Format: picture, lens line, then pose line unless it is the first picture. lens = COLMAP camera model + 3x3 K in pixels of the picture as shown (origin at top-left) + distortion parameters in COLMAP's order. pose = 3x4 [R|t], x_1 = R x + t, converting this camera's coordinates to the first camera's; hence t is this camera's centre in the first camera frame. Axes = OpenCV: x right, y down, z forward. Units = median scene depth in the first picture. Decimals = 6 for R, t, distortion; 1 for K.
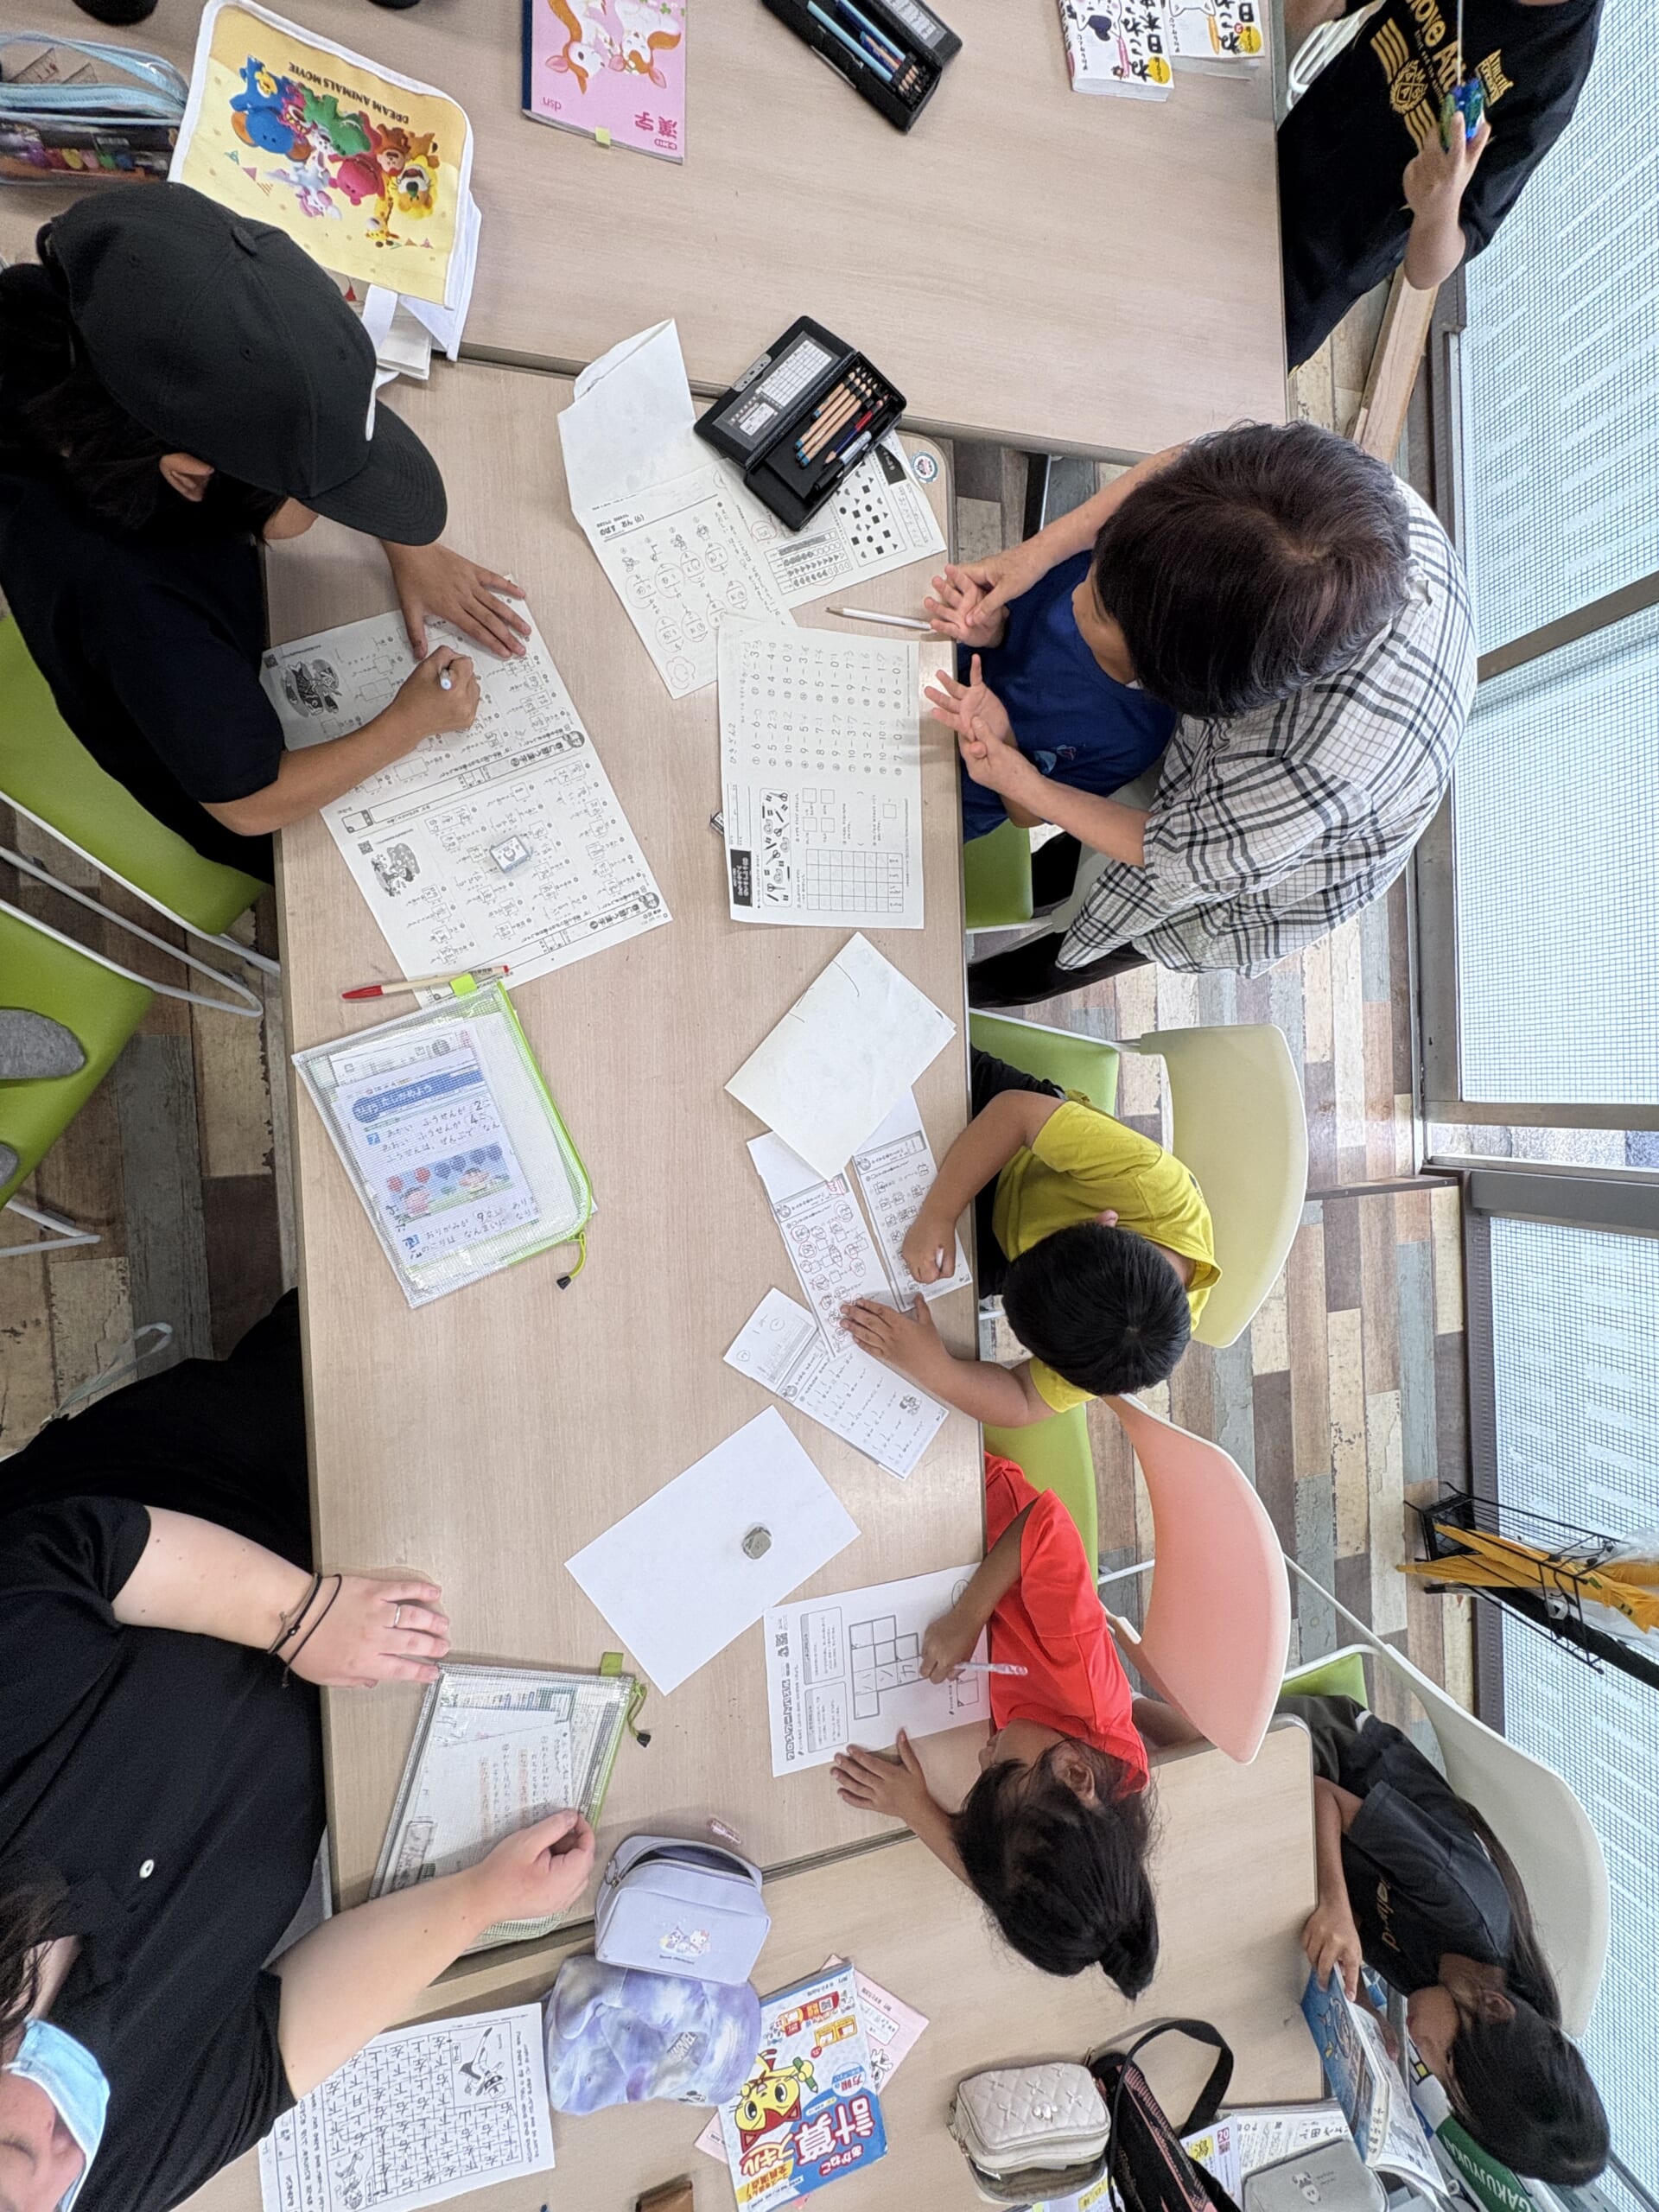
lens RADIAL K [[887.3, 0, 829.7], [0, 887.3, 1105.6], [0, 0, 1]] dist [0.000495, 0.000047]
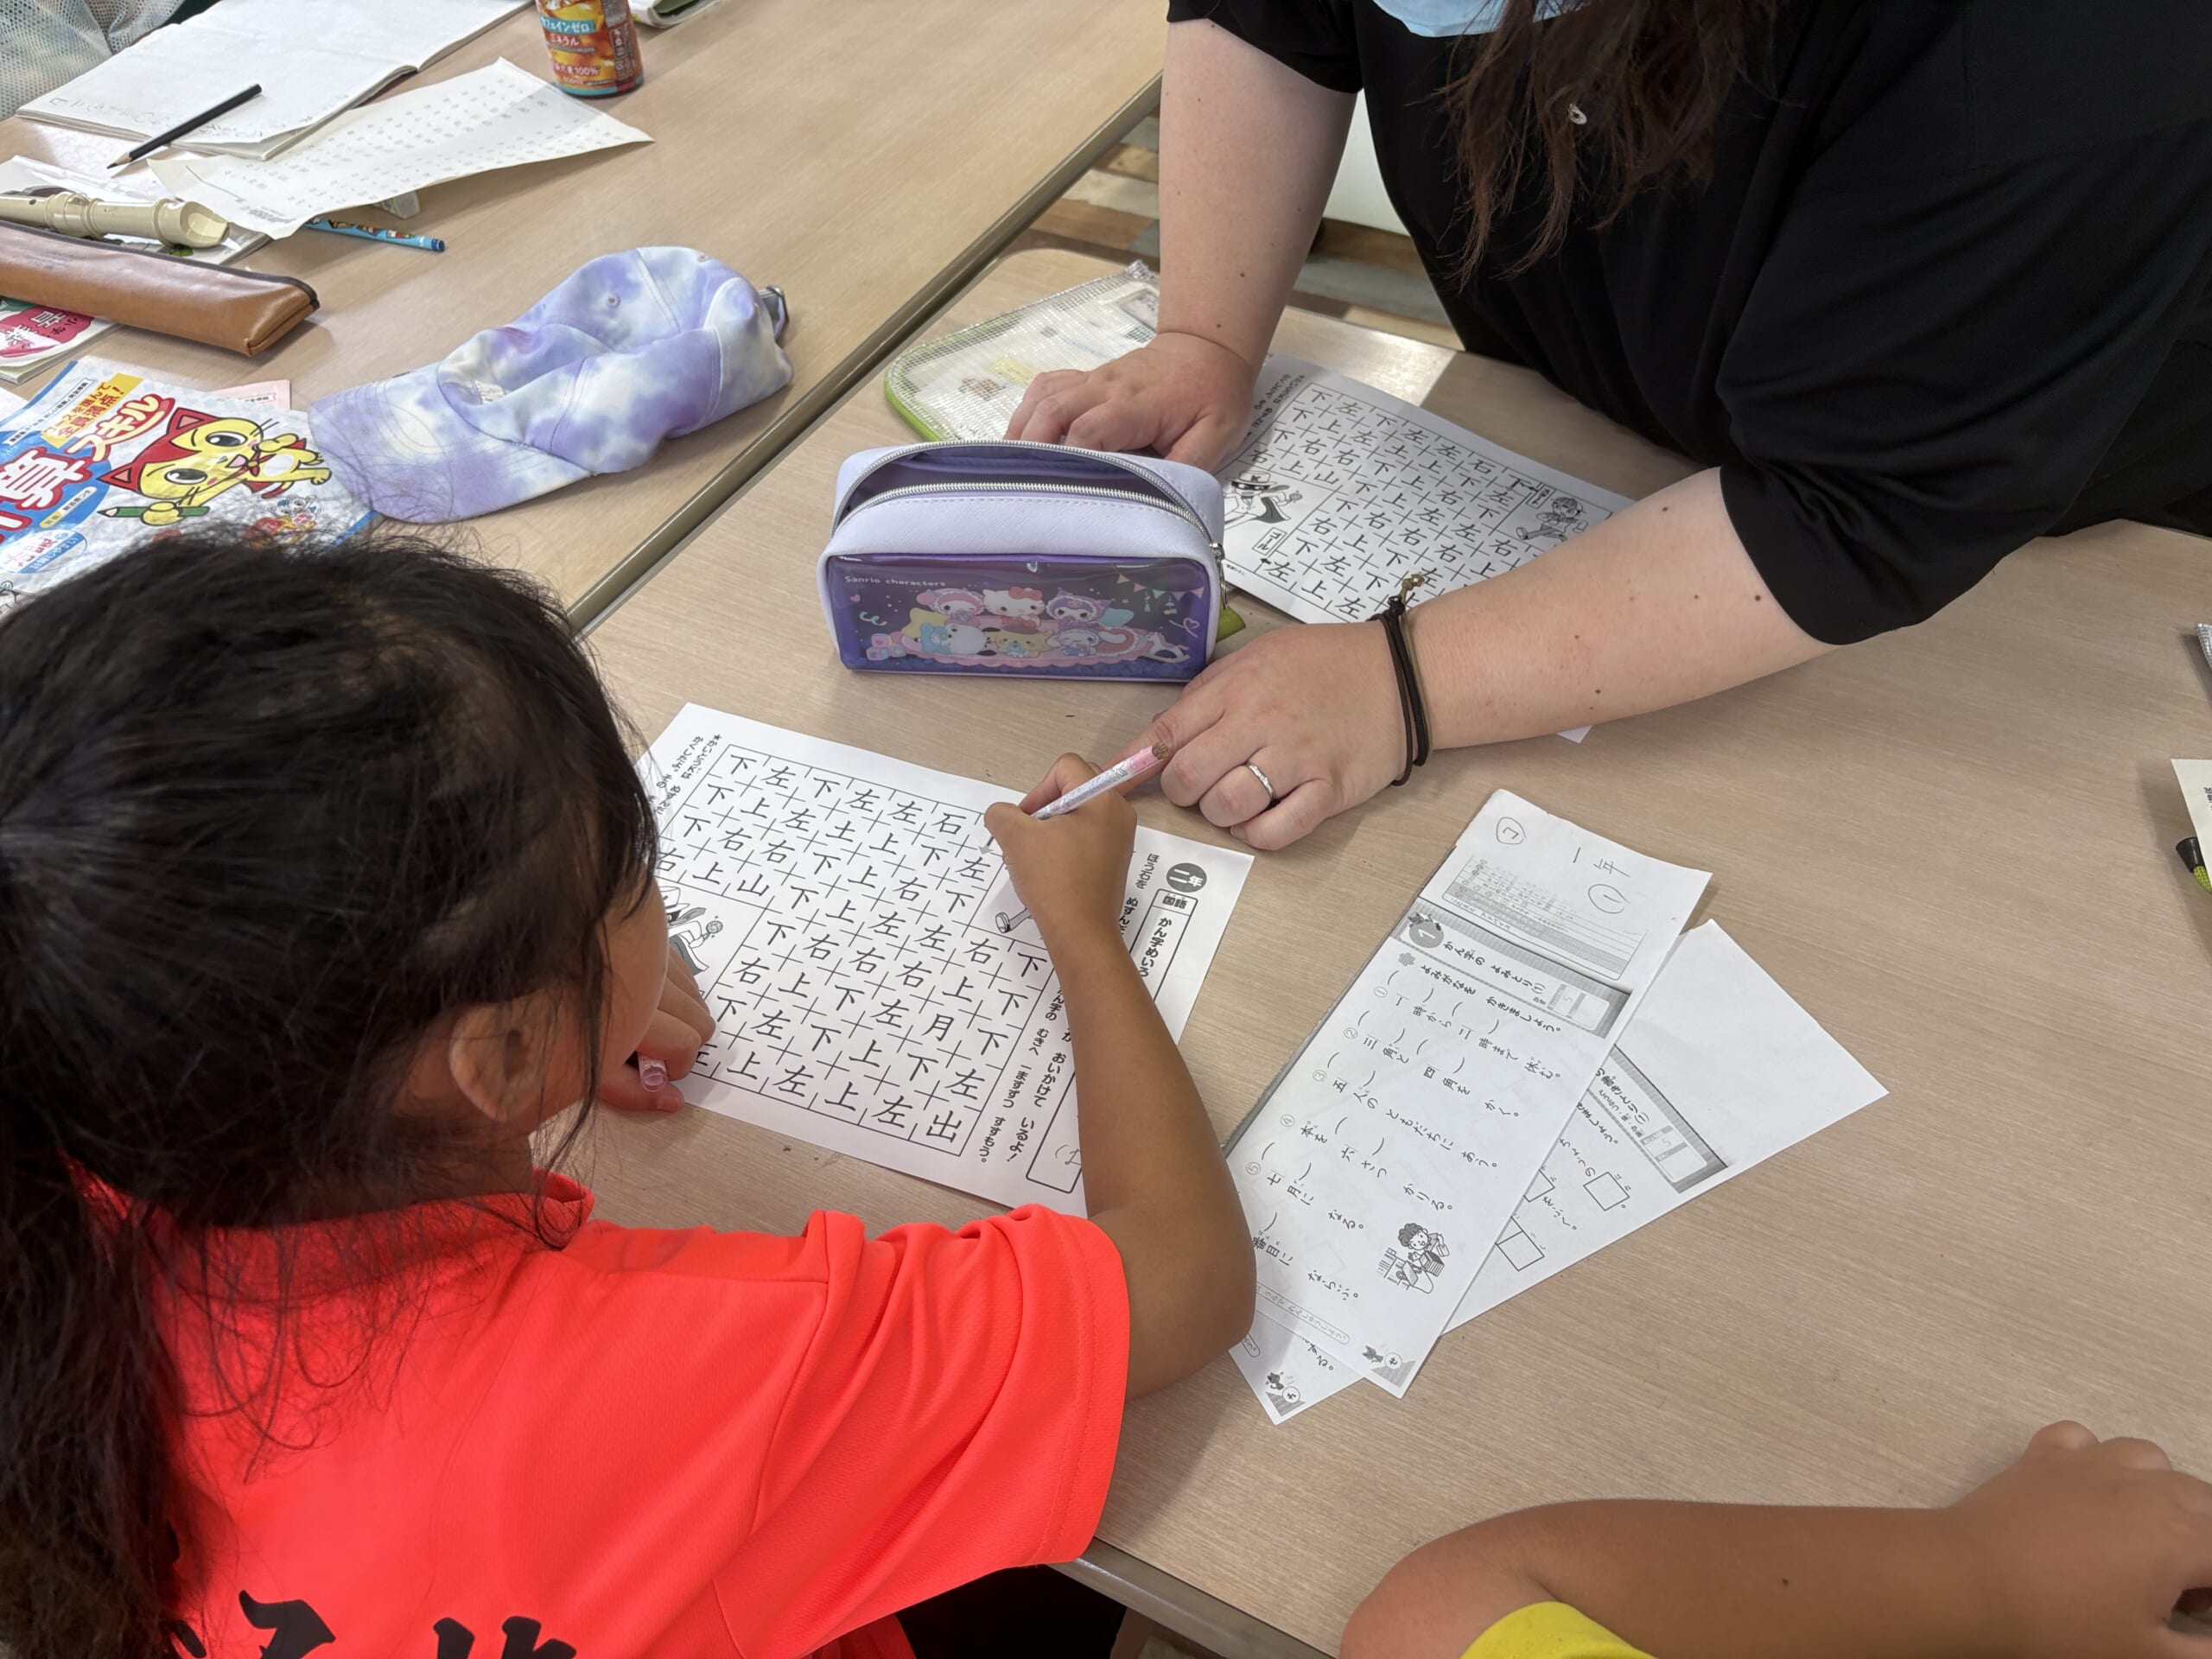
lens RADIAL K [[1668.6, 0, 1105.4], [0, 1668.6, 828.6], [0, 0, 1]] dist [-0.008841, -0.003144]
pose [[-0.470456, 0.430184, -0.770463, 0.471100], [-0.865569, -0.394804, 0.308093, 0.352309], [-0.171645, 0.811832, 0.558092, 0.580709]]
